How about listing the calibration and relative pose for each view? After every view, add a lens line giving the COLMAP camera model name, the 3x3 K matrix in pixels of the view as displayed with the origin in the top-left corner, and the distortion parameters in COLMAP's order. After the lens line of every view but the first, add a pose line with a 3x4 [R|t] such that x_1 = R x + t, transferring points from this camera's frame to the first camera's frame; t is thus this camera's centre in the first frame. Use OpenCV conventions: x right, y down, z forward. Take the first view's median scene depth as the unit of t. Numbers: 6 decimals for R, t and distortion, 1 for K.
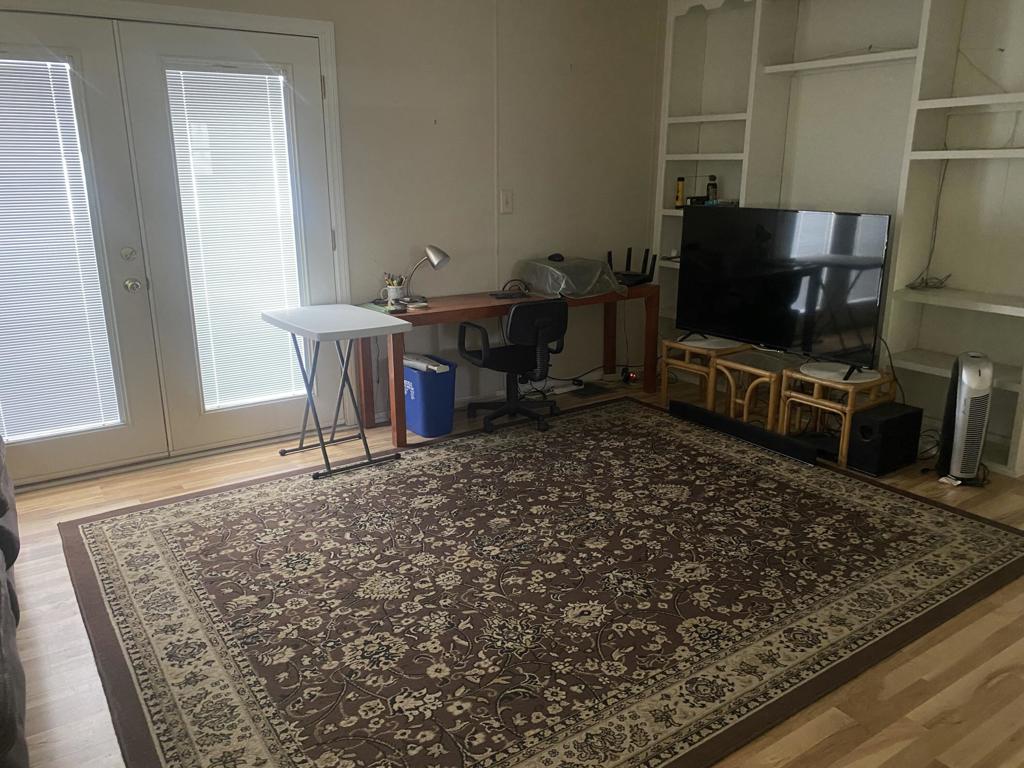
lens RADIAL K [[776.6, 0, 529.1], [0, 776.6, 373.6], [0, 0, 1]] dist [0.024501, -0.009253]
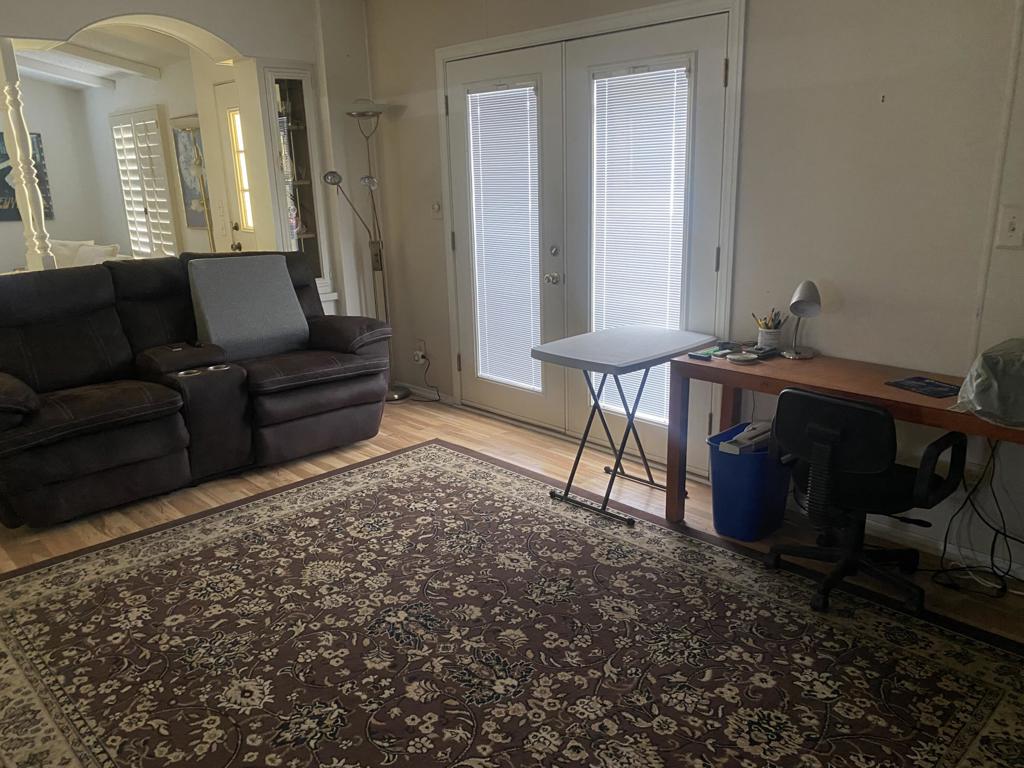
lens RADIAL K [[776.6, 0, 512.4], [0, 776.6, 386.9], [0, 0, 1]] dist [0.024501, -0.009253]
pose [[0.161810, 0.269426, -0.949330, 0.602934], [-0.230758, 0.945666, 0.229054, -0.205998], [0.959462, 0.182003, 0.215190, 0.714934]]
